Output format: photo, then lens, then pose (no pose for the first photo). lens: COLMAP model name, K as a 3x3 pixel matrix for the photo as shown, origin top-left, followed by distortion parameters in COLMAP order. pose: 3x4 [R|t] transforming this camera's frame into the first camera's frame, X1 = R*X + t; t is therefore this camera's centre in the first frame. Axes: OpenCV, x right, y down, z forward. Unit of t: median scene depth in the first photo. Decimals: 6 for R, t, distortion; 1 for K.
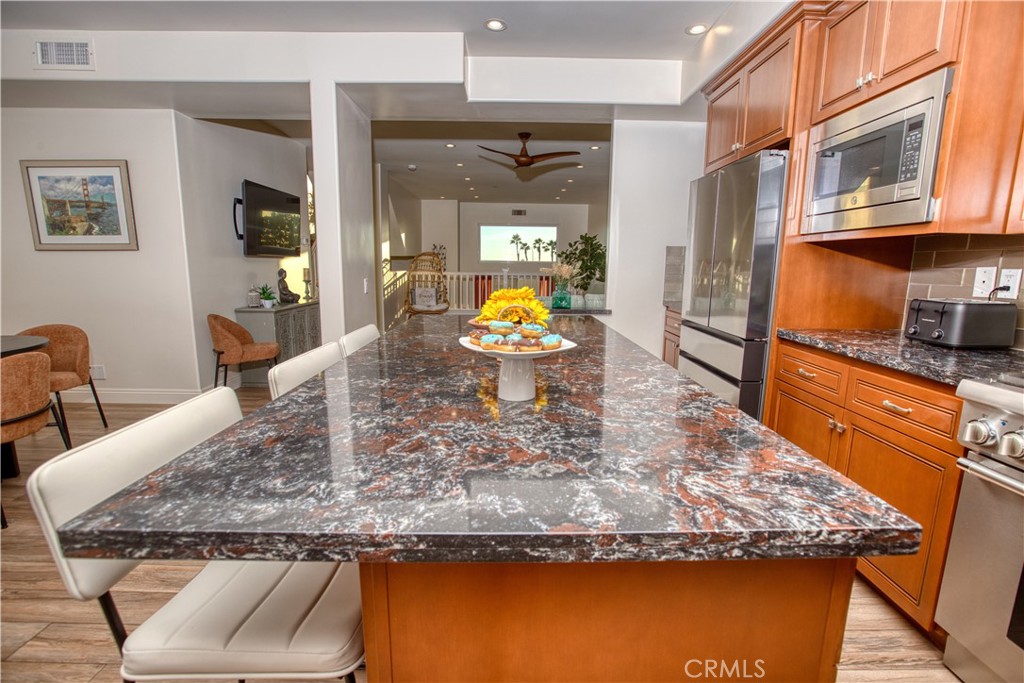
lens RADIAL K [[469.7, 0, 514.0], [0, 469.7, 341.5], [0, 0, 1]] dist [-0.000749, 0.000778]
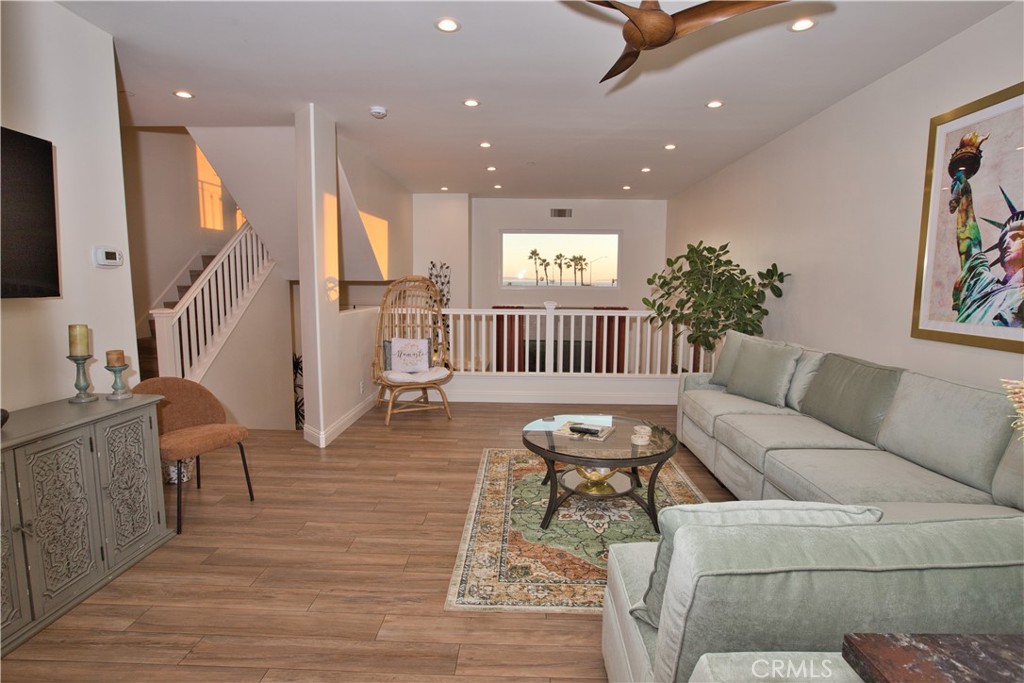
lens RADIAL K [[504.8, 0, 512.0], [0, 504.8, 341.5], [0, 0, 1]] dist [0.000983, 0.005310]
pose [[0.999372, 0.001708, -0.035402, -0.036878], [-0.003276, 0.999014, -0.044278, -0.070214], [0.035291, 0.044366, 0.998392, 0.332469]]
